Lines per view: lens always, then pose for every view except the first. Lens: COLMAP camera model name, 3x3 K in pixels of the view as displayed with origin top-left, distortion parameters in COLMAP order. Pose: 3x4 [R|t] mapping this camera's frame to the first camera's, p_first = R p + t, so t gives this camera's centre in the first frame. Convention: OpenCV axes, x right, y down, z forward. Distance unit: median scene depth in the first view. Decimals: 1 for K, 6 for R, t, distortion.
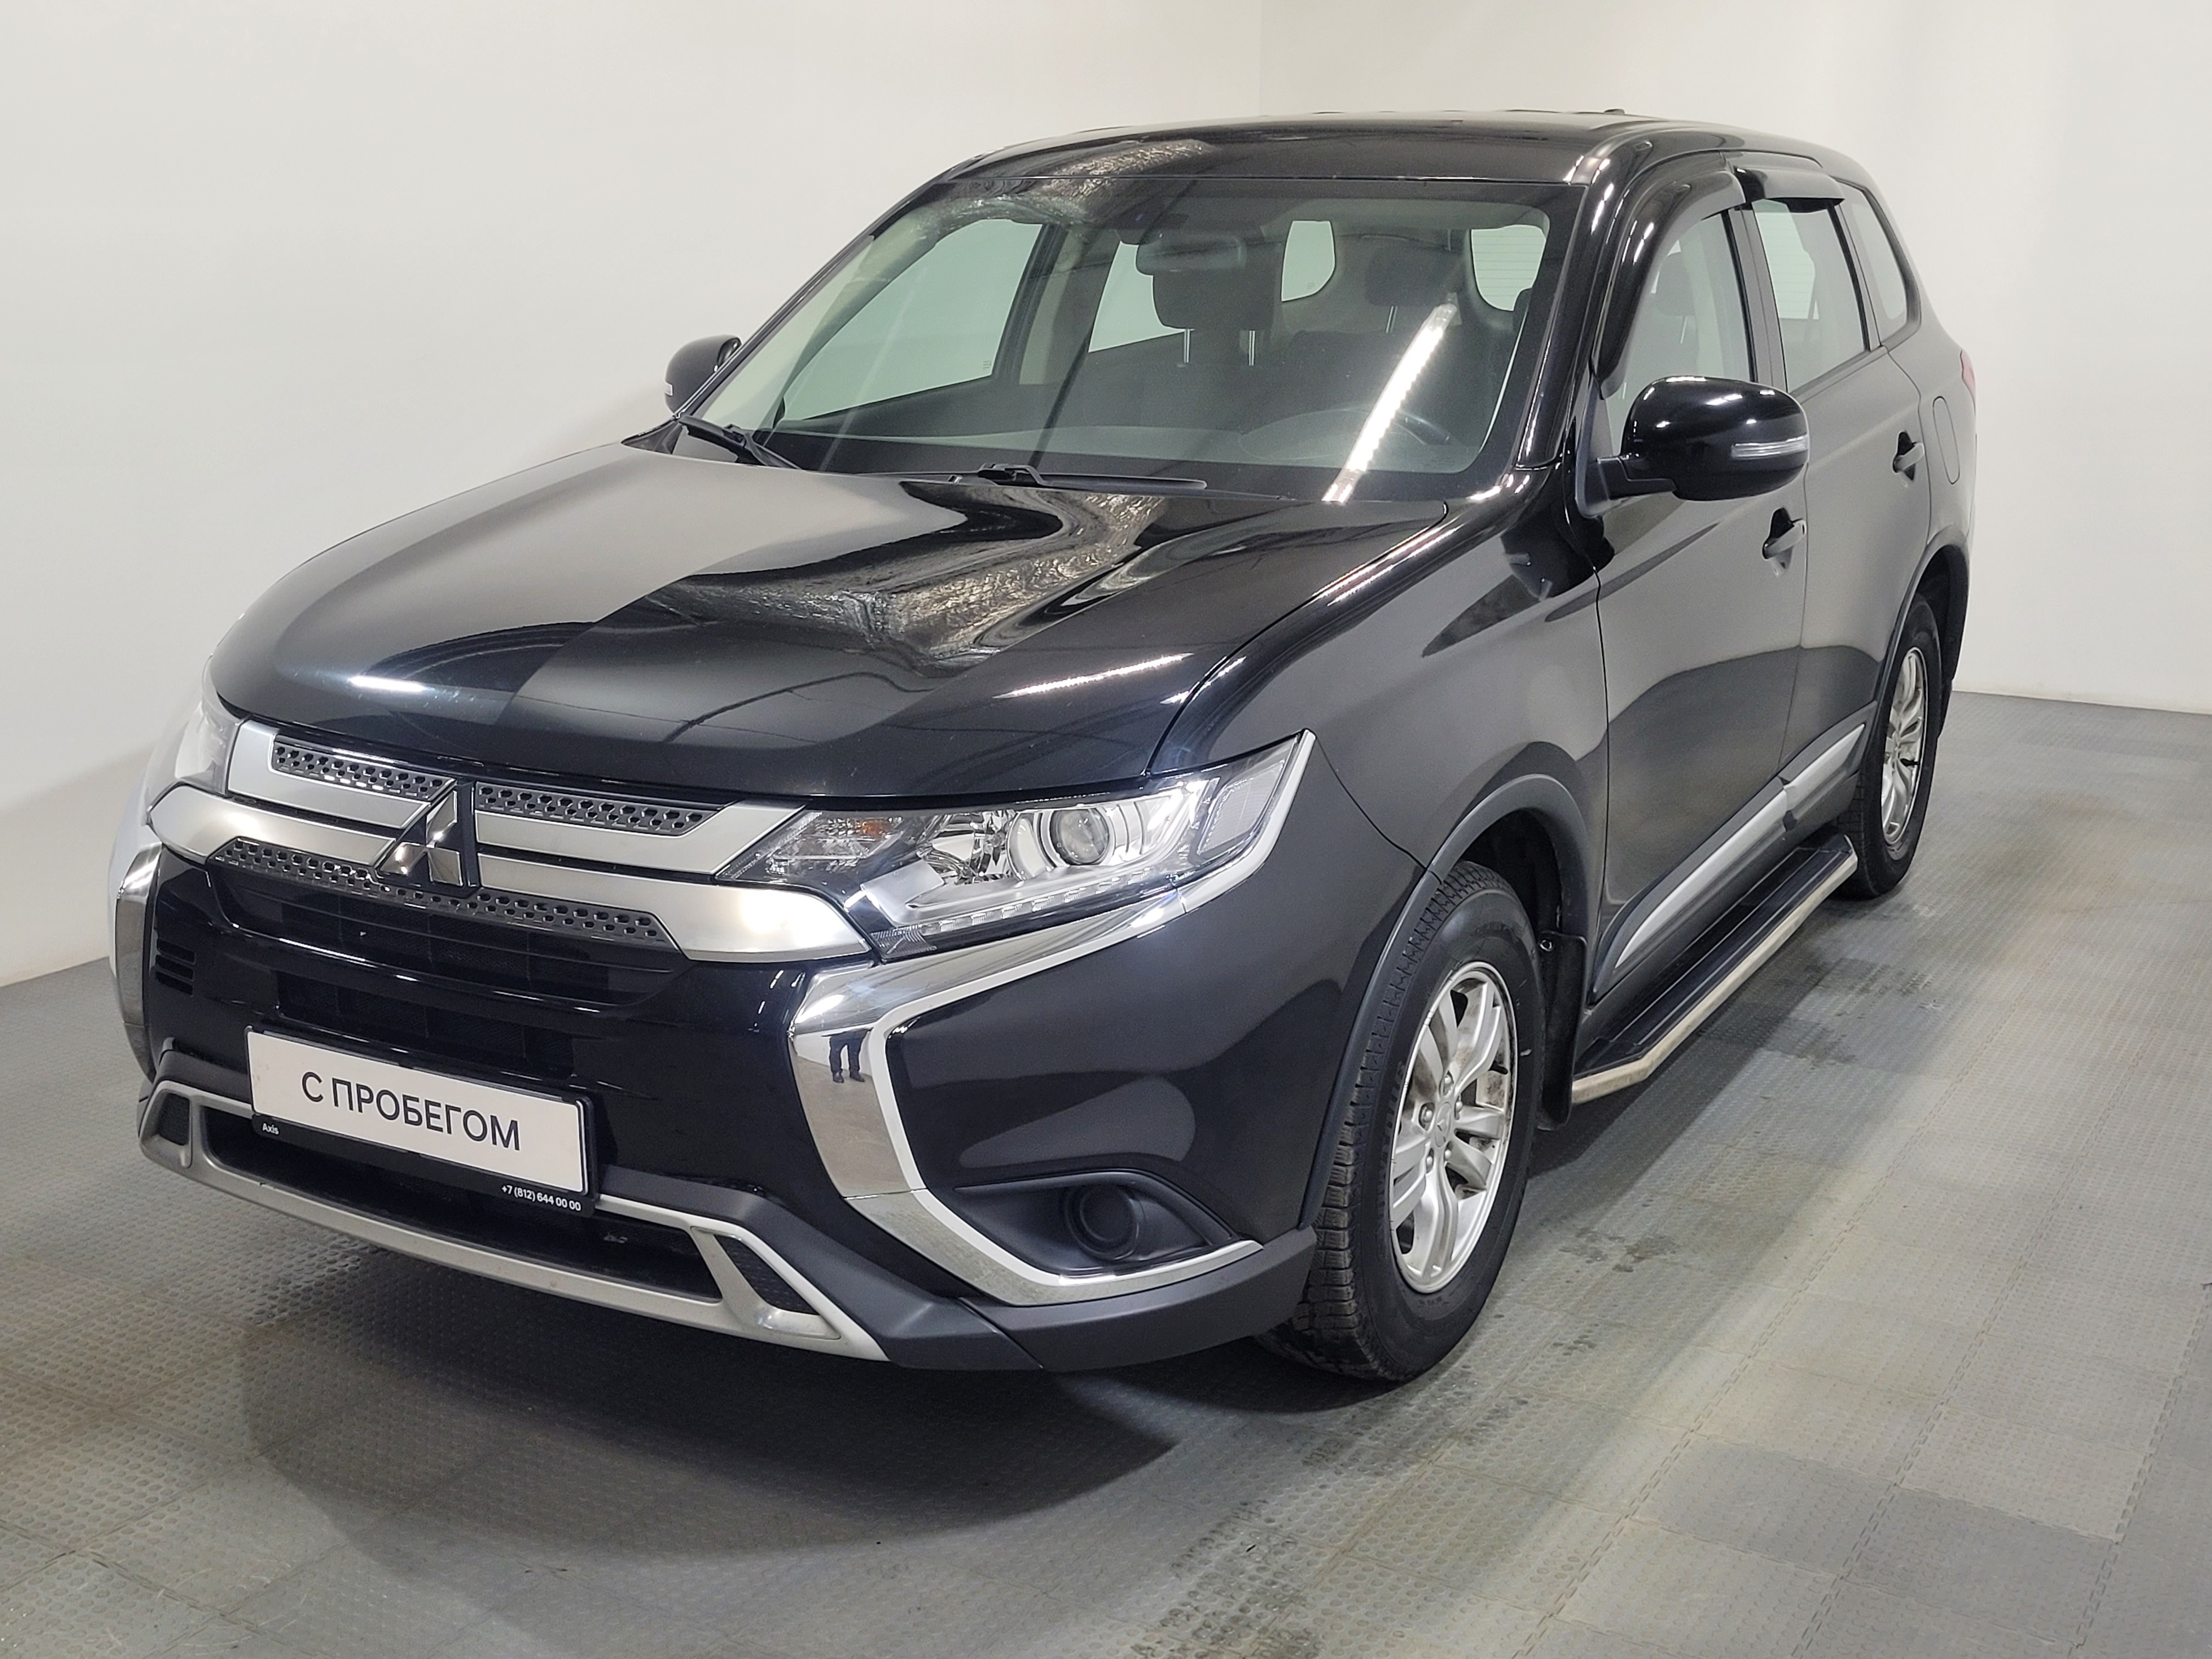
lens RADIAL K [[1704.7, 0, 1104.2], [0, 1704.7, 832.1], [0, 0, 1]] dist [-0.011874, -0.007485]
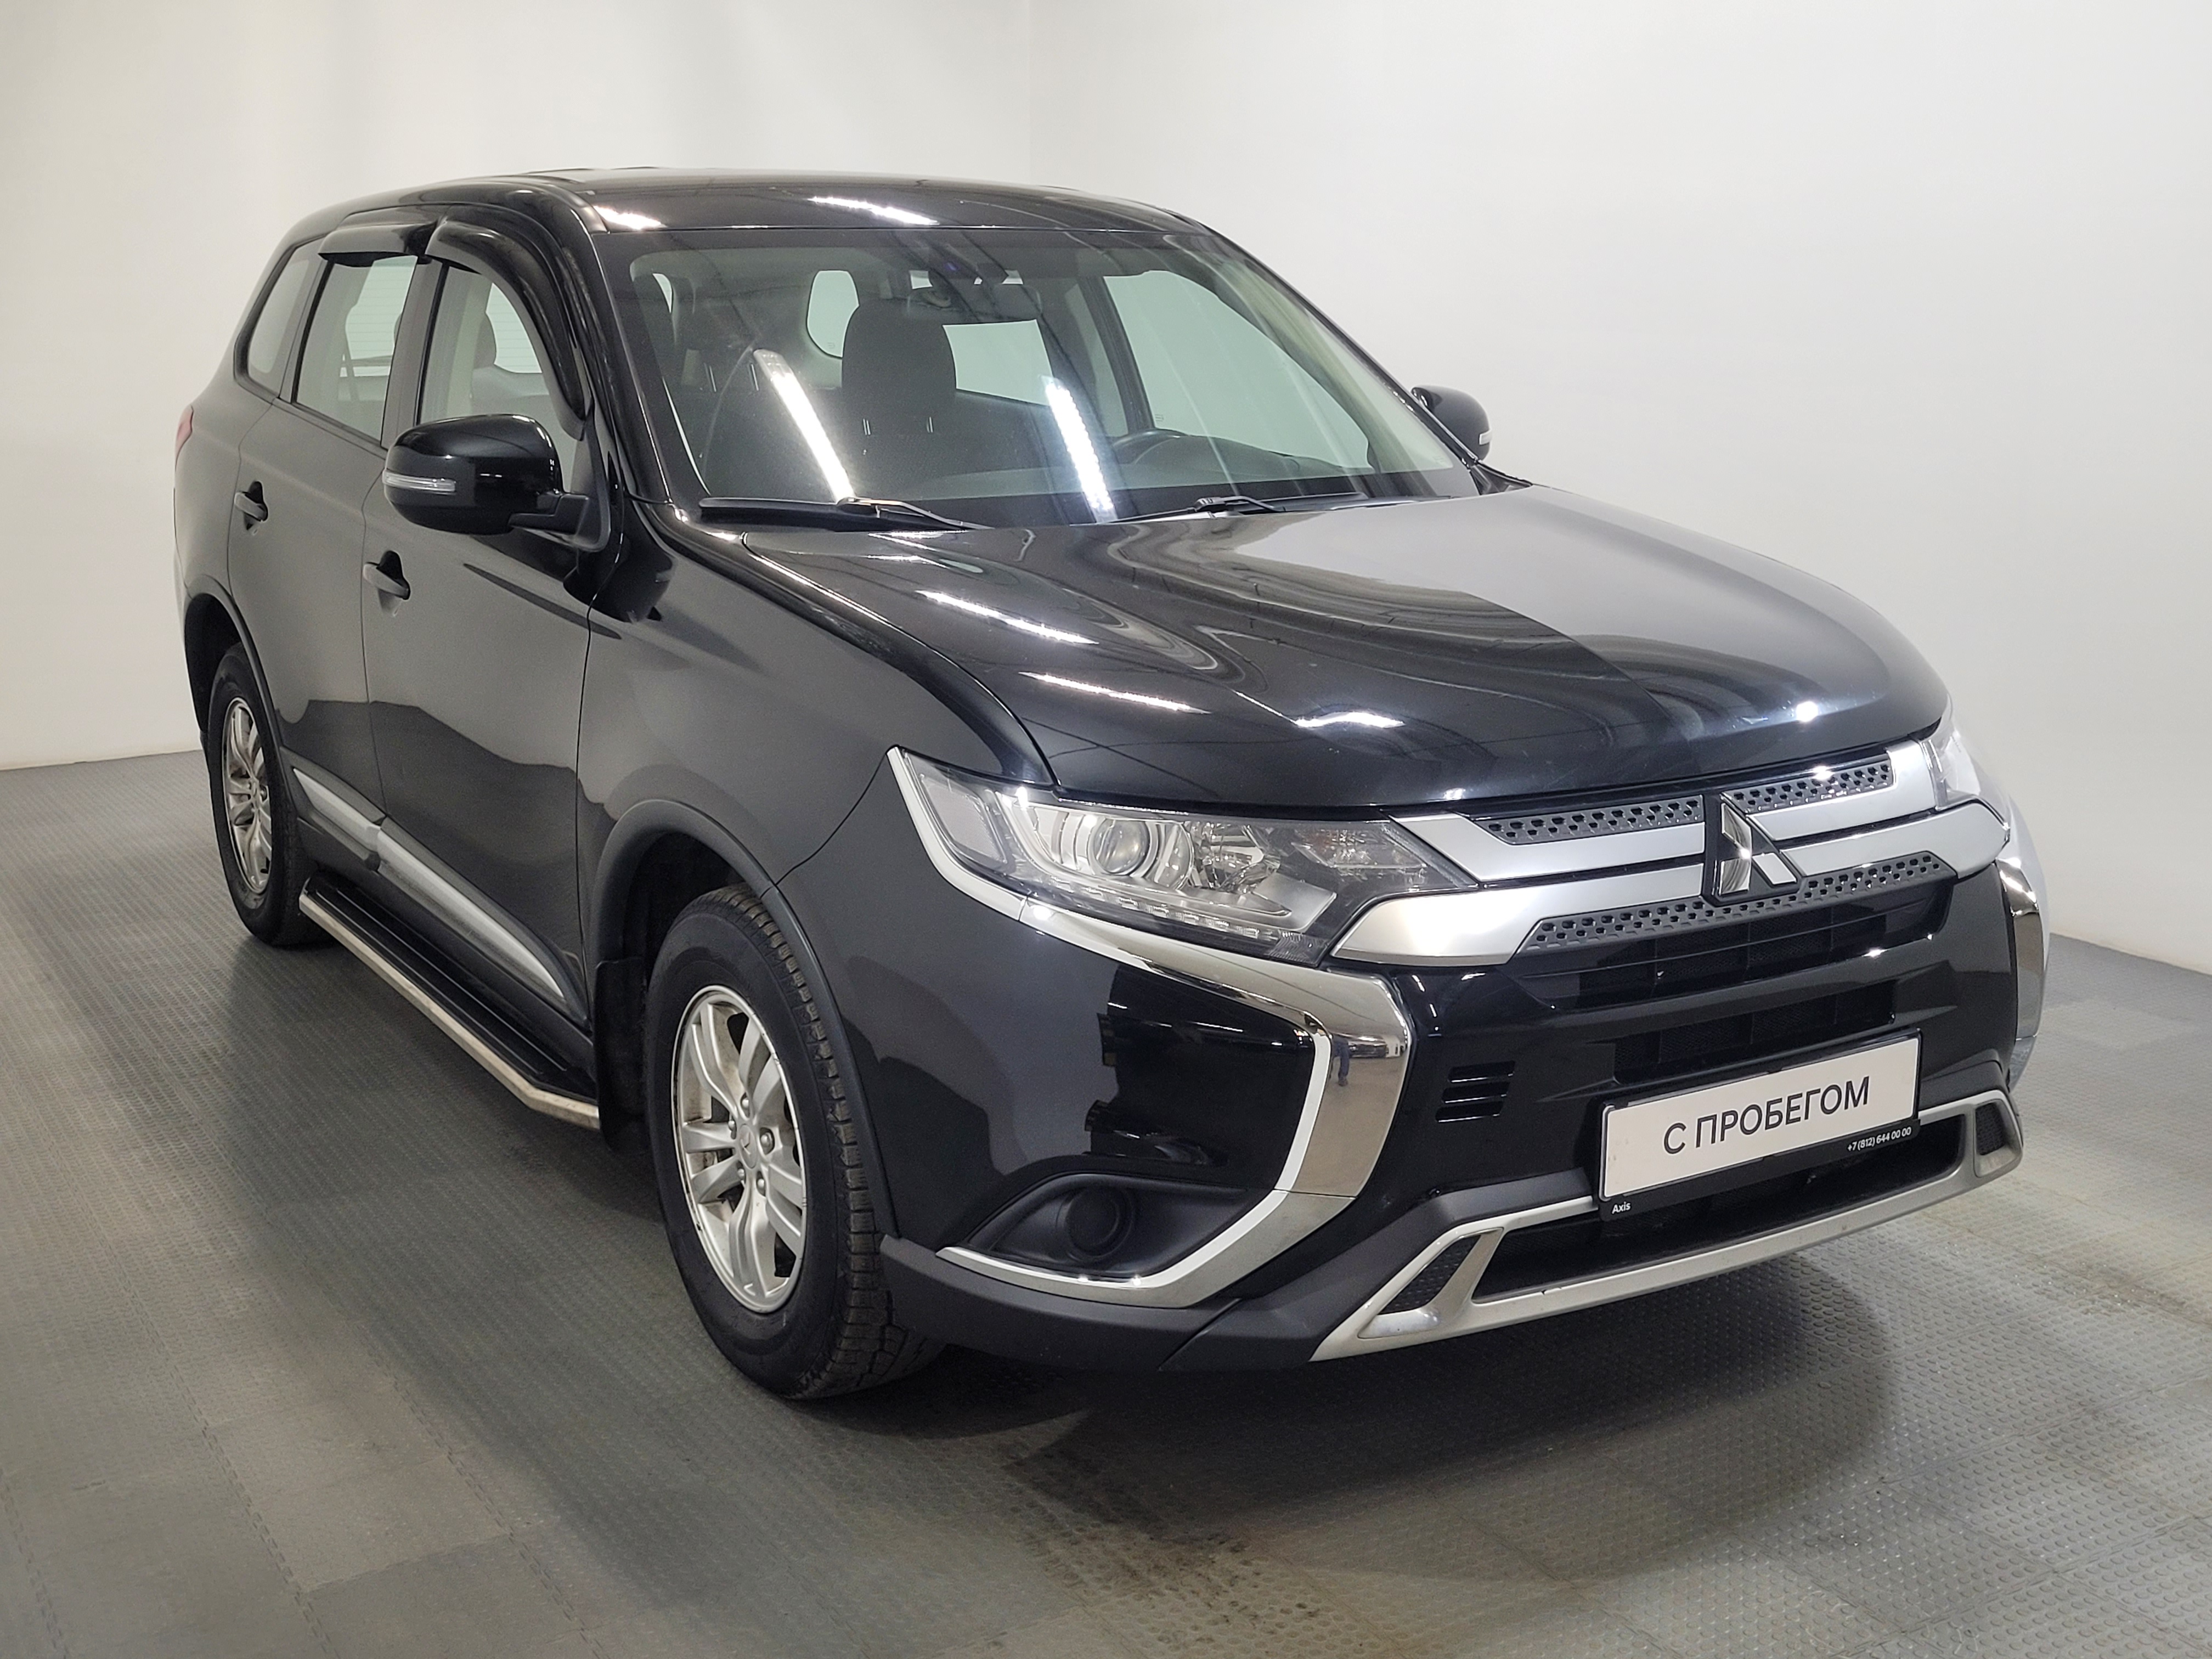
lens RADIAL K [[1704.7, 0, 1103.8], [0, 1704.7, 827.1], [0, 0, 1]] dist [-0.011874, -0.007485]
pose [[0.715624, -0.233156, 0.658423, -1.334229], [0.254360, 0.964907, 0.065229, -0.173622], [-0.650525, 0.120797, 0.749817, 0.472113]]
